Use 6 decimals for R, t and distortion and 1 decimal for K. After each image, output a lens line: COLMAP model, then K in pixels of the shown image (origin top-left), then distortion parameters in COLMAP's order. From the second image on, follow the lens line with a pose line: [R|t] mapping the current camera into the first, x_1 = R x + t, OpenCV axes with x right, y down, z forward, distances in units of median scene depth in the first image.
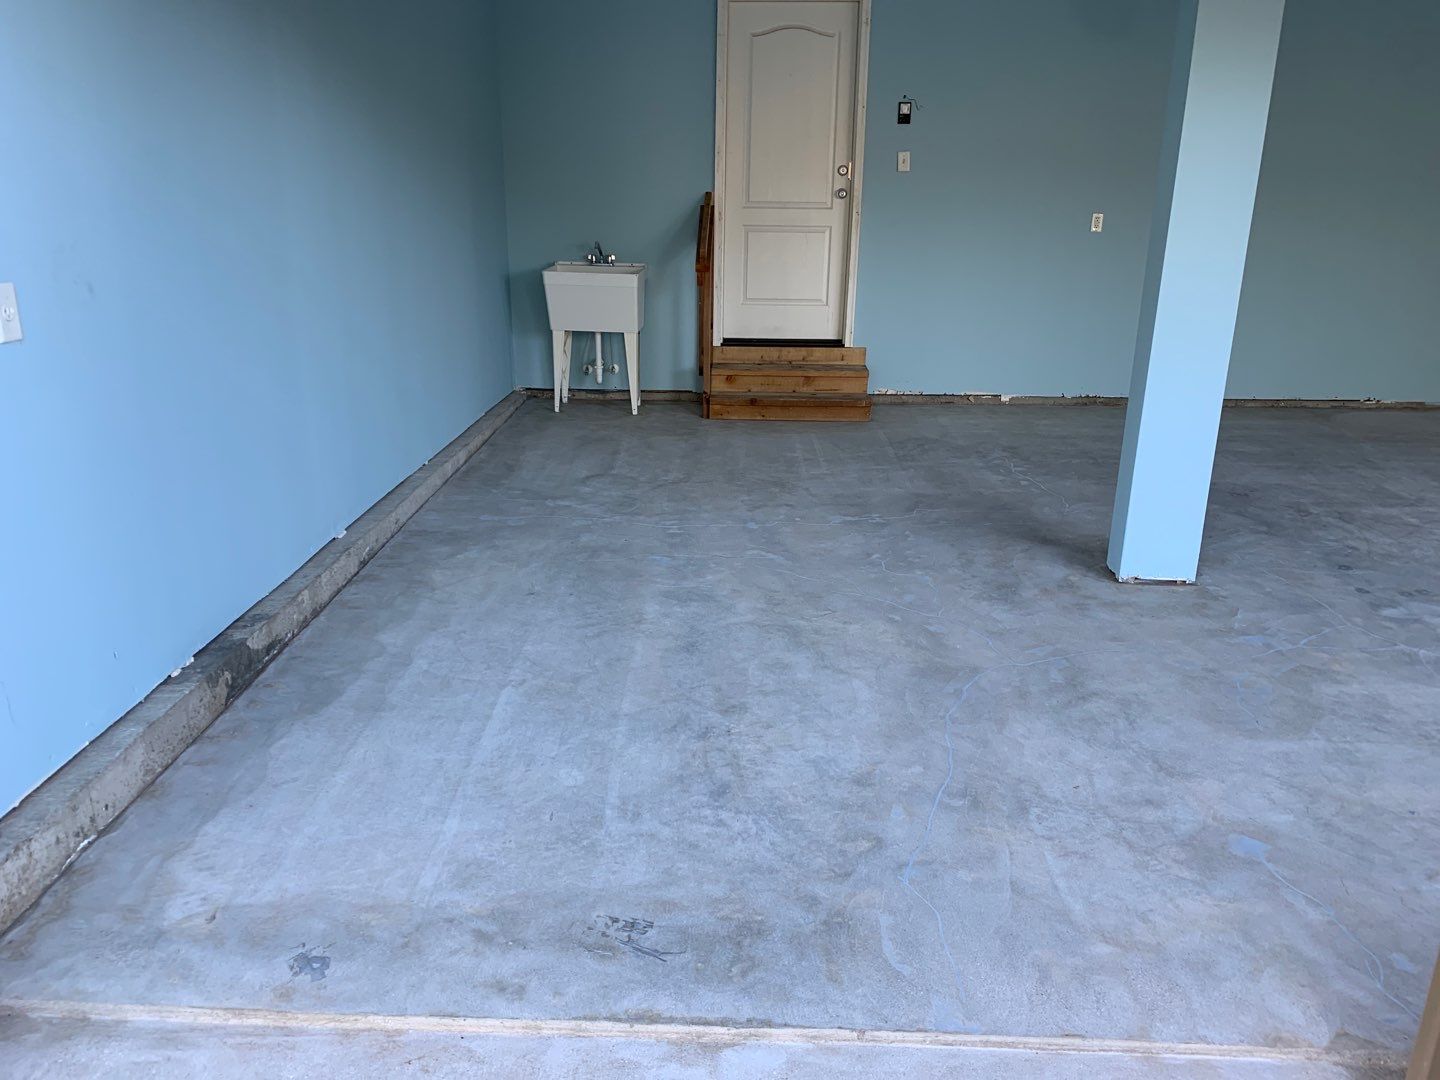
lens RADIAL K [[1086.4, 0, 715.7], [0, 1086.4, 543.8], [0, 0, 1]] dist [0.005597, -0.014267]
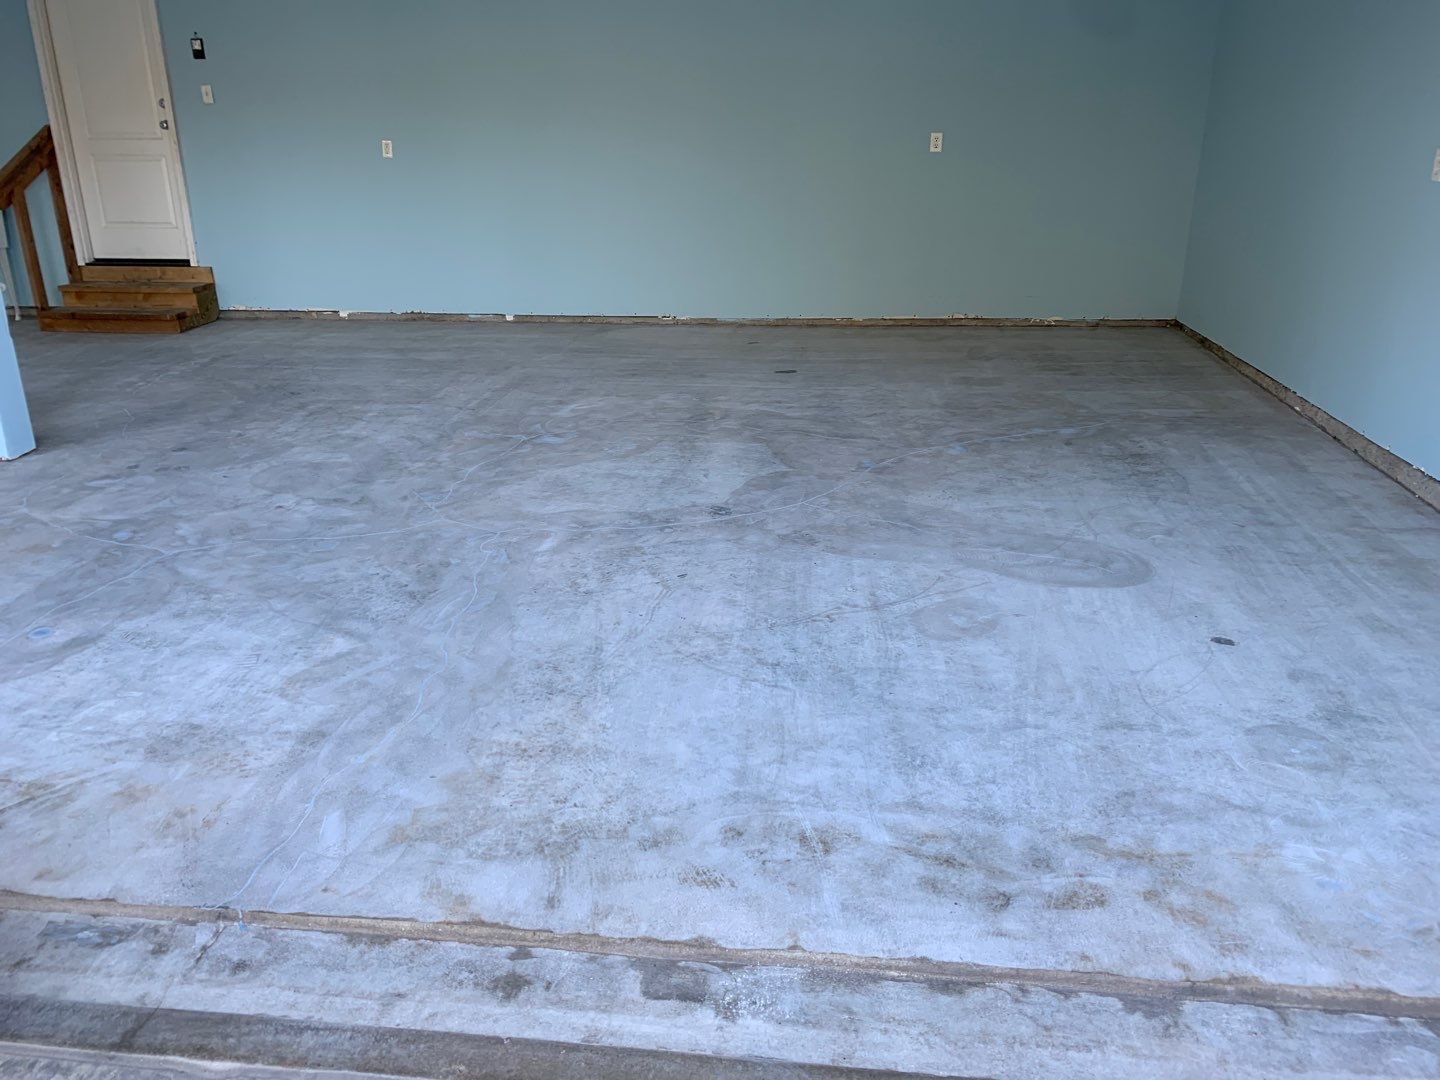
lens RADIAL K [[1086.4, 0, 722.0], [0, 1086.4, 530.3], [0, 0, 1]] dist [0.005597, -0.014267]
pose [[0.995894, 0.019534, -0.088398, 0.754246], [-0.015759, 0.998942, 0.043201, 0.029091], [0.089149, -0.041631, 0.995148, -0.054593]]
